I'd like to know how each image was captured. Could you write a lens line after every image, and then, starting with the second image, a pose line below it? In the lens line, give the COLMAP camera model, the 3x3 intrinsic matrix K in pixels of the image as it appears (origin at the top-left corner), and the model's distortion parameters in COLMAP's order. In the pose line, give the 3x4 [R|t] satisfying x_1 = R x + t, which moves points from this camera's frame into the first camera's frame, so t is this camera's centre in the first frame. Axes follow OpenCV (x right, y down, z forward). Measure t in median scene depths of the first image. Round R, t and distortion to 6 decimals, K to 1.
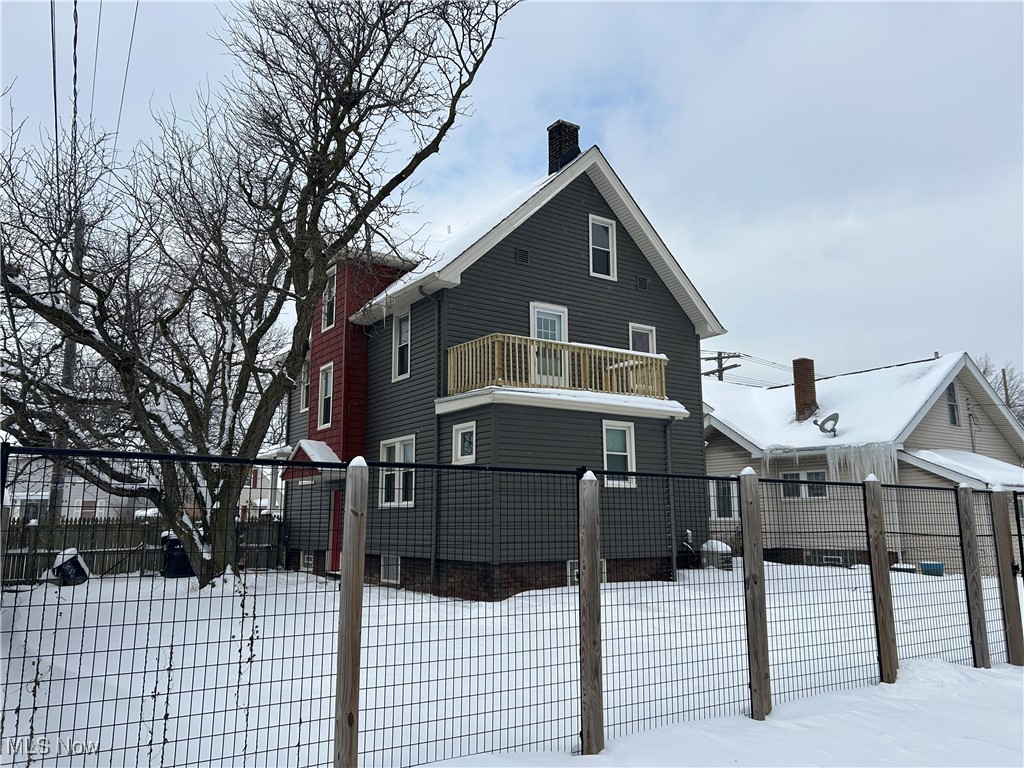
lens RADIAL K [[763.2, 0, 508.9], [0, 763.2, 393.4], [0, 0, 1]] dist [0.037302, -0.014396]
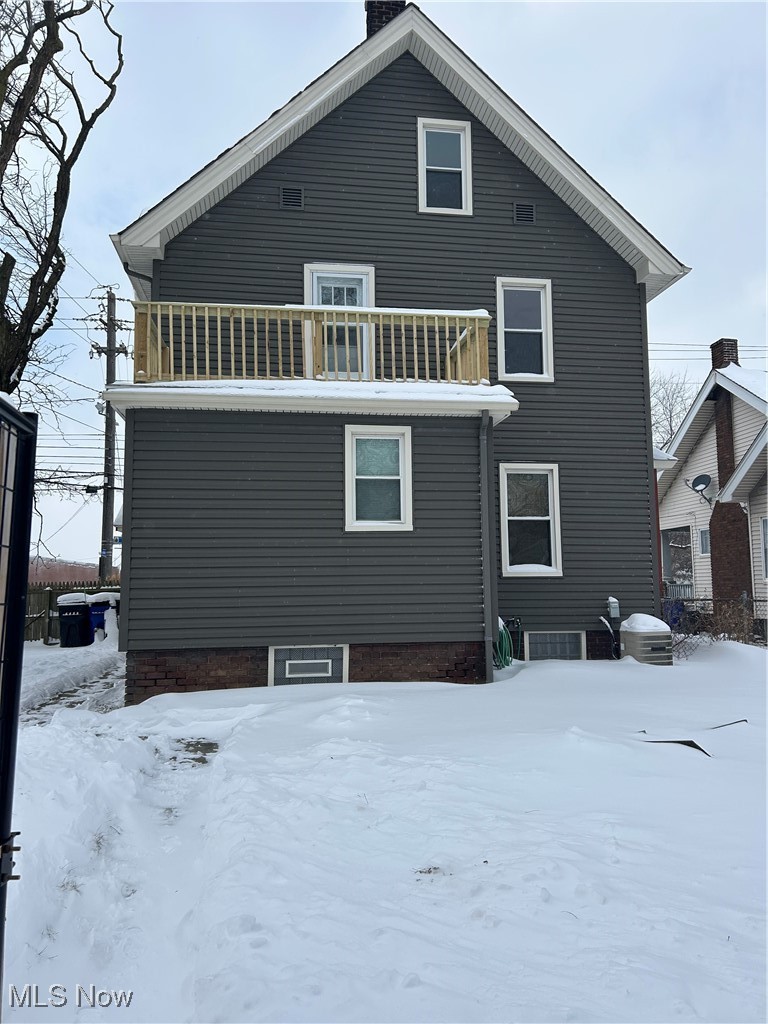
lens RADIAL K [[763.2, 0, 383.0], [0, 763.2, 507.9], [0, 0, 1]] dist [0.037302, -0.014396]
pose [[0.902616, -0.039263, -0.428653, 0.365566], [0.072027, 0.995567, 0.060478, 0.058596], [0.424379, -0.085463, 0.901443, 0.388302]]
